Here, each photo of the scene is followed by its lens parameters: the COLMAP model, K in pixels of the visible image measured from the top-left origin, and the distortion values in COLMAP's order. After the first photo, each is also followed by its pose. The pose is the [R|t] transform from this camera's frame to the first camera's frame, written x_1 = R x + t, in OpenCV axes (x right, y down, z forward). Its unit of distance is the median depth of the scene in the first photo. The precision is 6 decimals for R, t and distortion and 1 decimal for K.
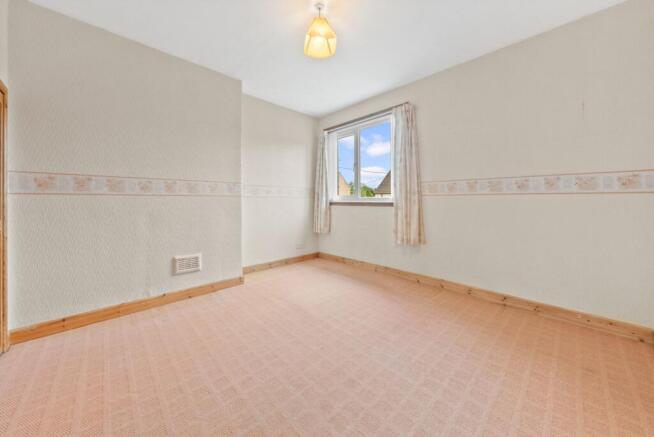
lens RADIAL K [[229.5, 0, 327.5], [0, 229.5, 199.7], [0, 0, 1]] dist [-0.000054, -0.000009]
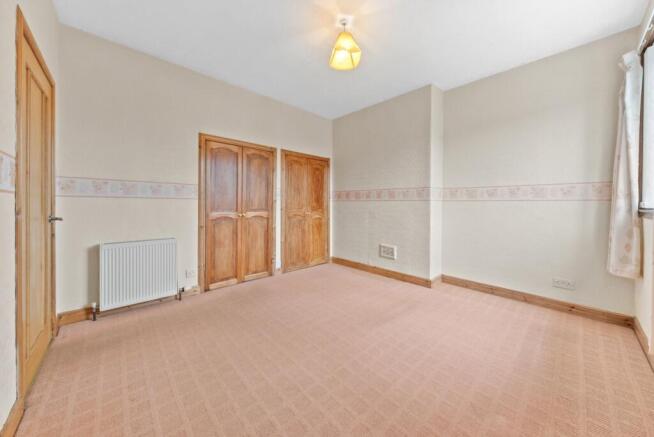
lens RADIAL K [[225.6, 0, 327.1], [0, 225.6, 212.5], [0, 0, 1]] dist [-0.000110, 0.000028]
pose [[0.006882, 0.034543, -0.999380, 0.673272], [-0.009402, 0.999361, 0.034478, 0.009022], [0.999932, 0.009159, 0.007202, 0.604823]]
